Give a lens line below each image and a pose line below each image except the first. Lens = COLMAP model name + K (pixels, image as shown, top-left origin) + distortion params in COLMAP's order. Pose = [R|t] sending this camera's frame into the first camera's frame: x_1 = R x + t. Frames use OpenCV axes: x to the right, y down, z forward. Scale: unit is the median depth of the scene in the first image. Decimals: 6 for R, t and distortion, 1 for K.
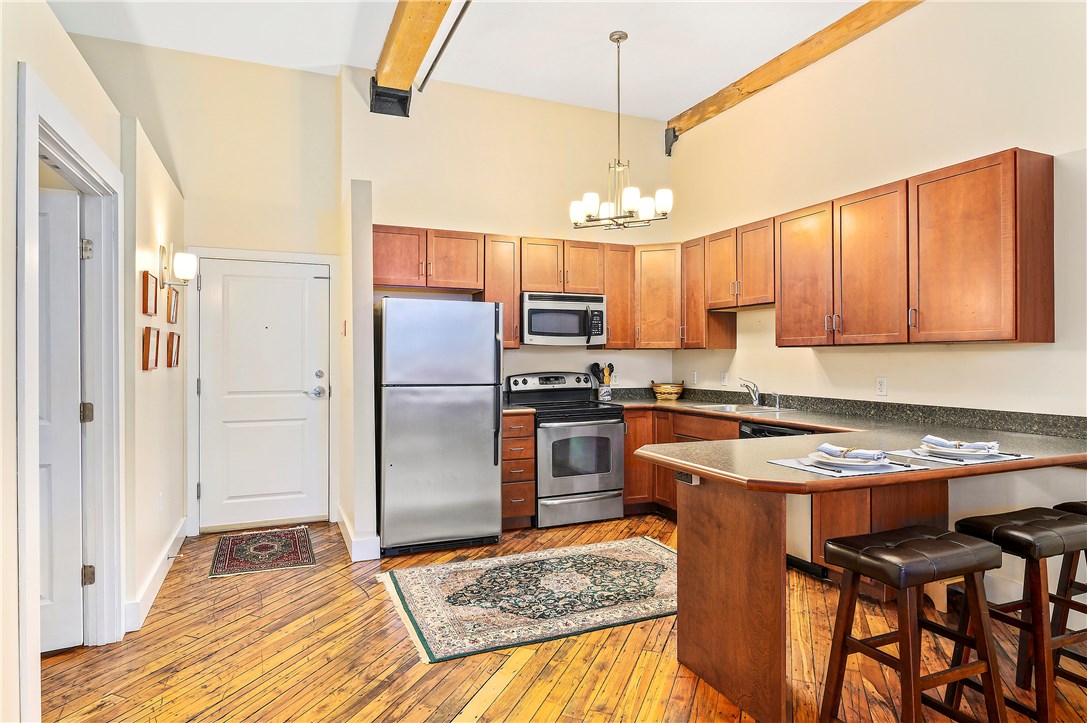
lens RADIAL K [[628.2, 0, 553.6], [0, 628.2, 357.8], [0, 0, 1]] dist [-0.003734, -0.001103]
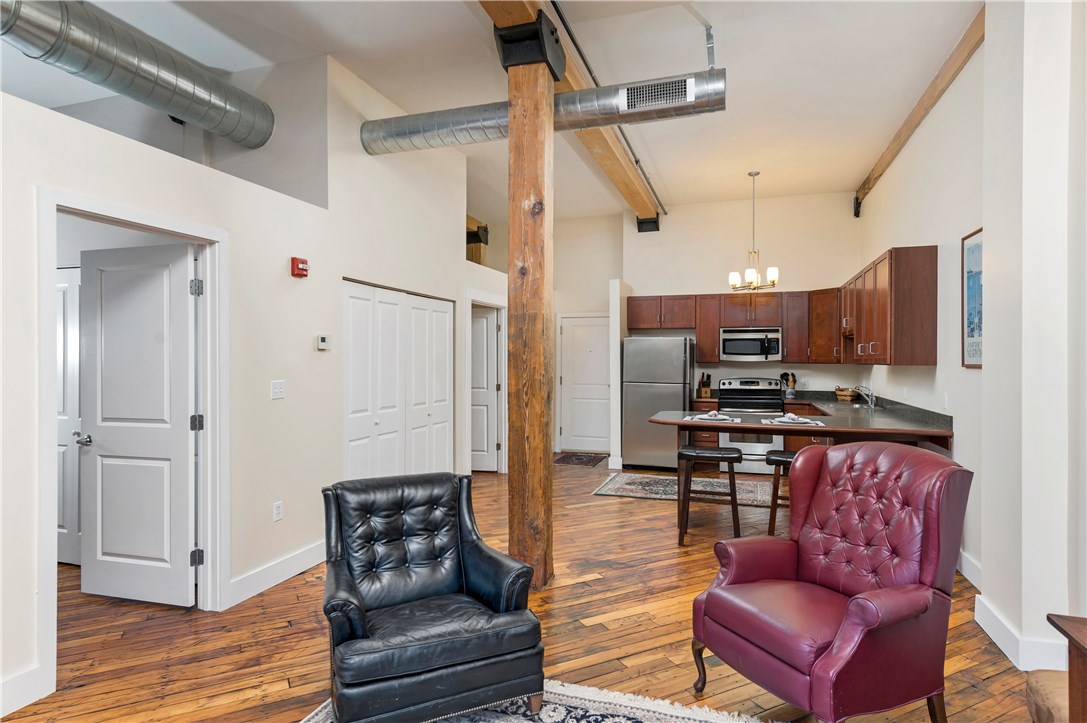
lens RADIAL K [[628.2, 0, 529.3], [0, 628.2, 363.4], [0, 0, 1]] dist [-0.003734, -0.001103]
pose [[0.724376, 0.010067, -0.689332, 0.754854], [-0.004787, 0.999943, 0.009572, -0.028403], [0.689389, -0.003634, 0.724382, -0.550703]]
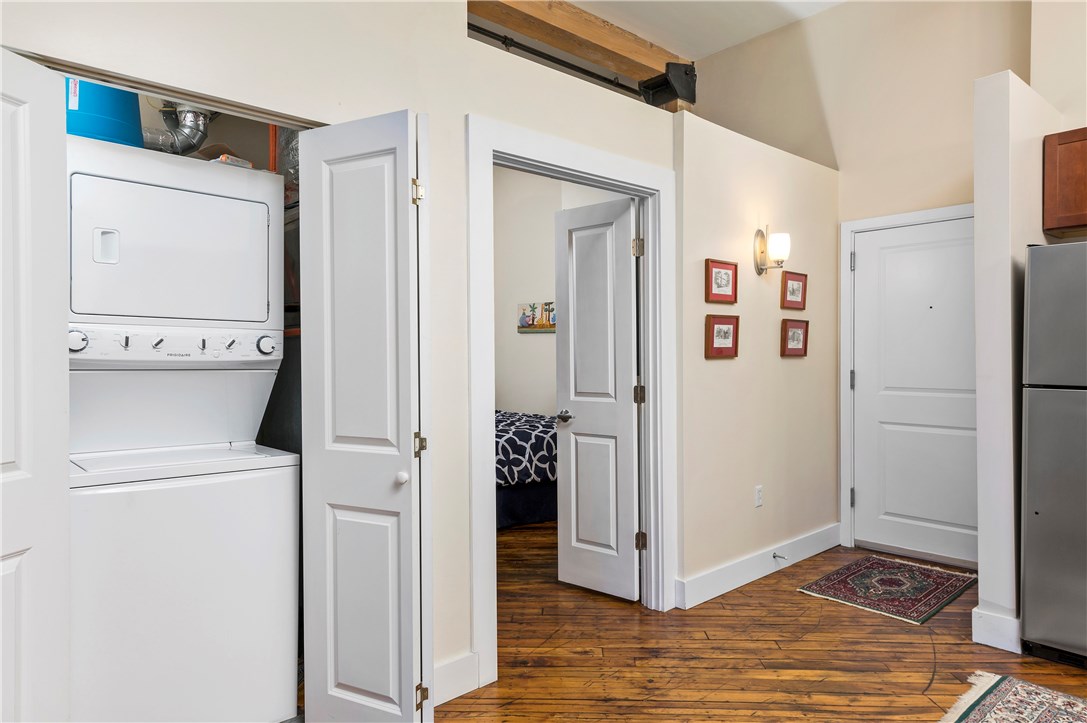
lens RADIAL K [[686.1, 0, 536.7], [0, 686.1, 361.9], [0, 0, 1]] dist [0.021314, 0.000752]
pose [[0.305590, 0.008741, -0.952123, 0.213606], [0.003561, 0.999940, 0.010323, 0.009516], [0.952157, -0.006545, 0.305540, 0.268843]]
